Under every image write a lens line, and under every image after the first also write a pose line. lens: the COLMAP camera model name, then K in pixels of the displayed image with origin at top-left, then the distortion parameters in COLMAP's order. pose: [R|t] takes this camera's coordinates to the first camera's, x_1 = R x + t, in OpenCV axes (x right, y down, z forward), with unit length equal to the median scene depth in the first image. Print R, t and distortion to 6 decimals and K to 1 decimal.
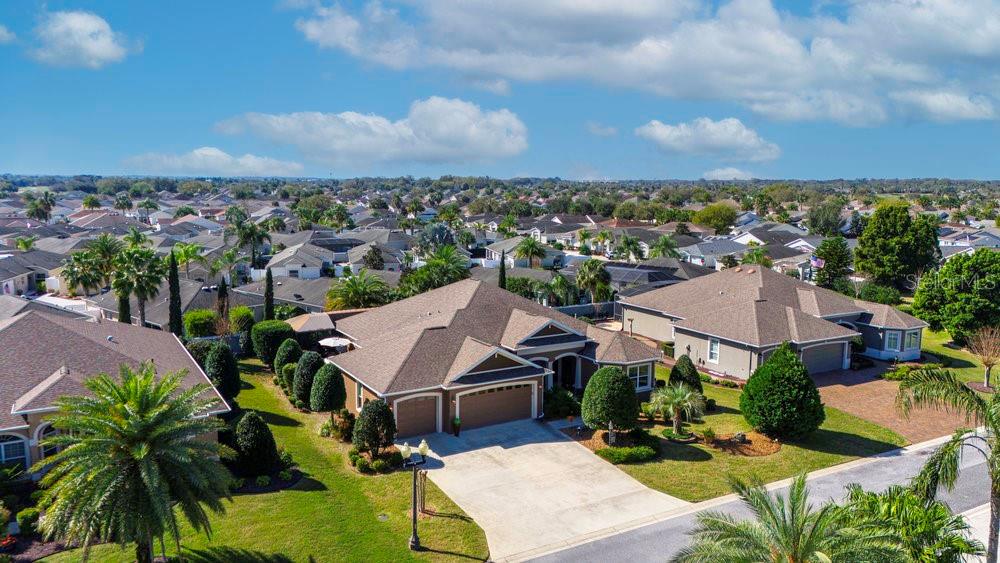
lens RADIAL K [[725.0, 0, 500.0], [0, 725.0, 281.5], [0, 0, 1]] dist [0.097766, -0.110722]
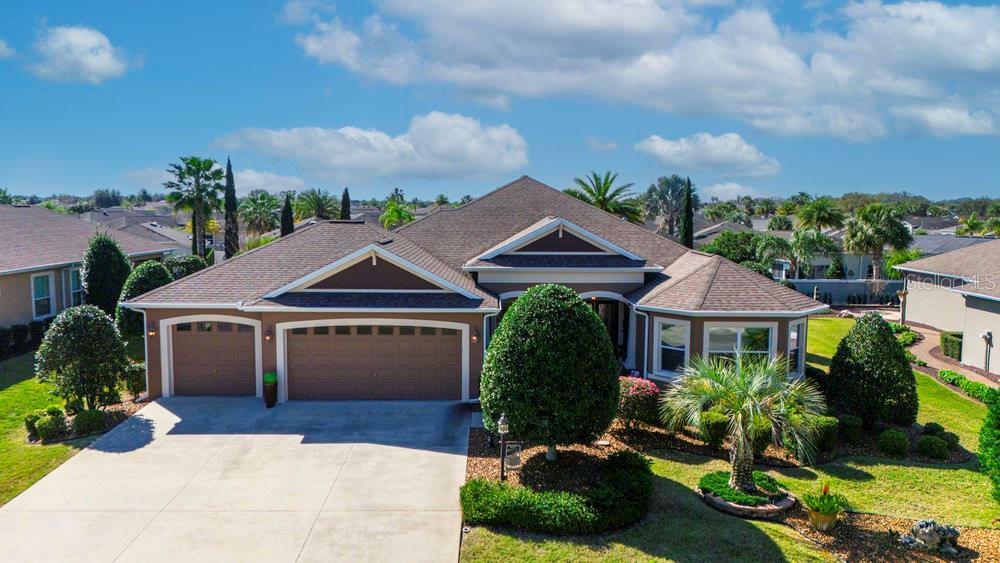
lens RADIAL K [[725.0, 0, 500.0], [0, 725.0, 281.5], [0, 0, 1]] dist [0.097766, -0.110722]
pose [[0.860885, 0.049656, -0.506370, 0.313027], [-0.068482, 0.997479, -0.018612, 0.116618], [0.504169, 0.050700, 0.862115, 0.598979]]
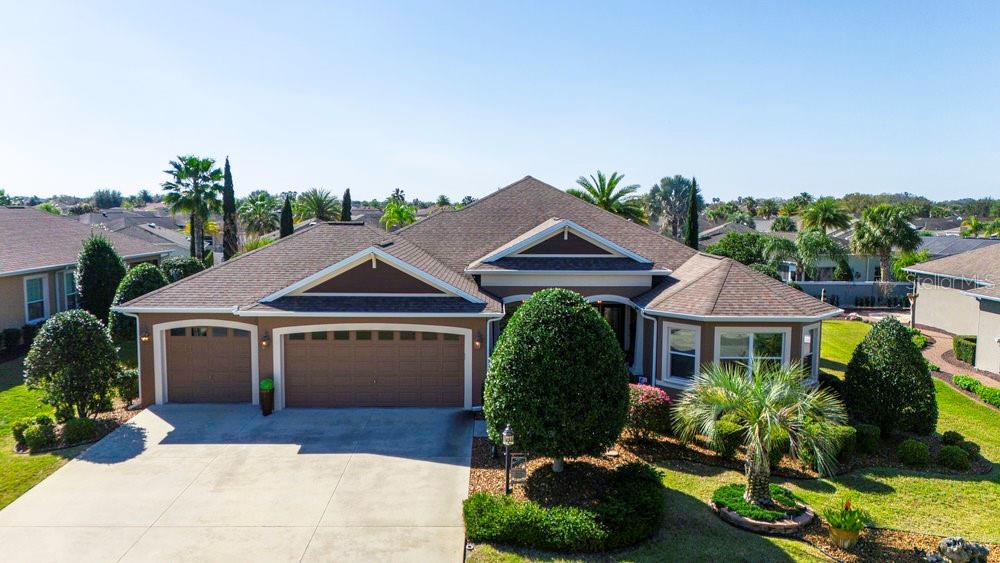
lens RADIAL K [[725.0, 0, 500.0], [0, 725.0, 281.5], [0, 0, 1]] dist [0.097766, -0.110722]
pose [[0.860207, 0.048990, -0.507586, 0.303744], [-0.068434, 0.997461, -0.019704, 0.114698], [0.505332, 0.051686, 0.861376, 0.610926]]
